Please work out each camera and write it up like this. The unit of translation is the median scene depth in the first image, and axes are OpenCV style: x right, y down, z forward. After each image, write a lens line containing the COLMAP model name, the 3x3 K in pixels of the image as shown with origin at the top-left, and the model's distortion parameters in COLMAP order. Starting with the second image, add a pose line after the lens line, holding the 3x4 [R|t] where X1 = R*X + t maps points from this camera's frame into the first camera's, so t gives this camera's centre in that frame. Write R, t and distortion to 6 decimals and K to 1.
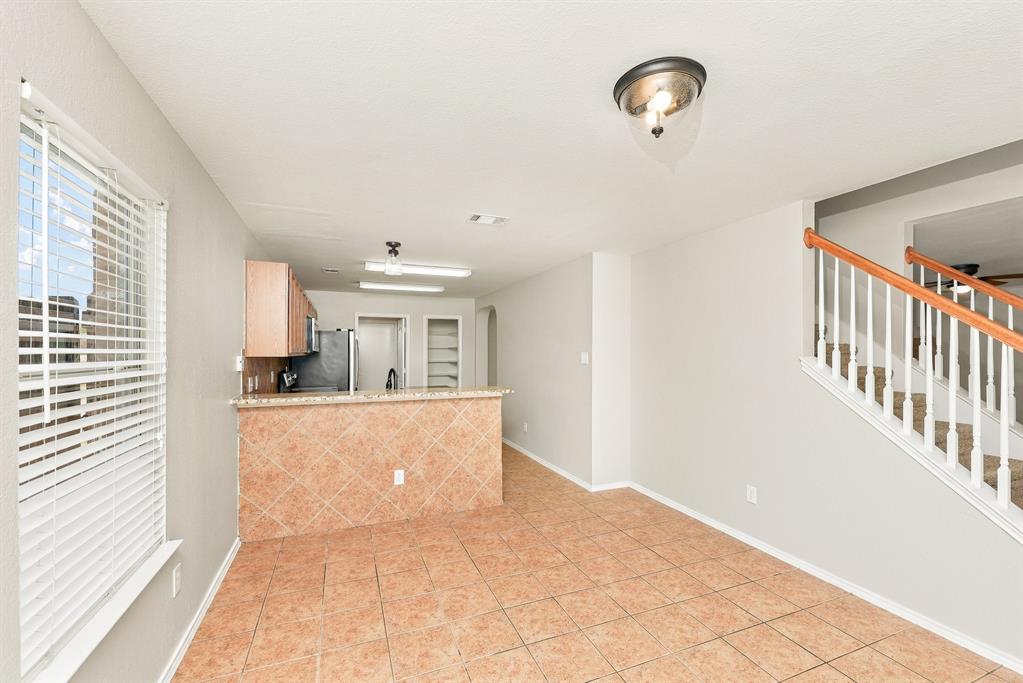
lens RADIAL K [[423.5, 0, 510.5], [0, 423.5, 346.9], [0, 0, 1]] dist [0.002431, -0.000763]
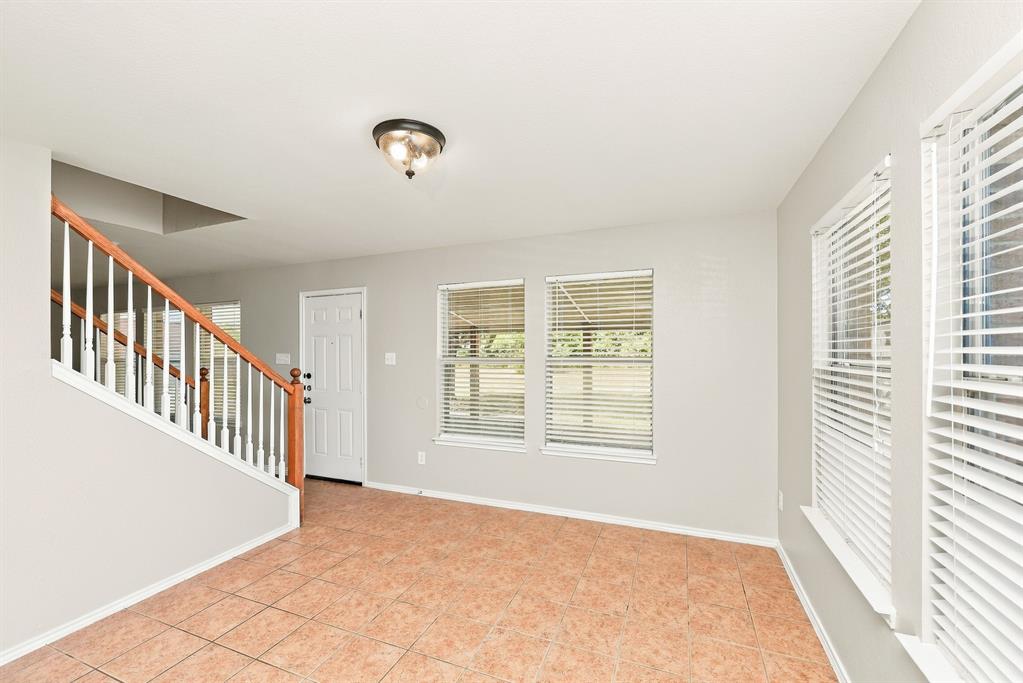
lens RADIAL K [[423.5, 0, 507.4], [0, 423.5, 347.1], [0, 0, 1]] dist [0.002431, -0.000763]
pose [[-0.721358, 0.005095, 0.692544, -0.546449], [-0.003852, 0.999928, -0.011368, 0.009773], [-0.692552, -0.010868, -0.721286, 1.289000]]
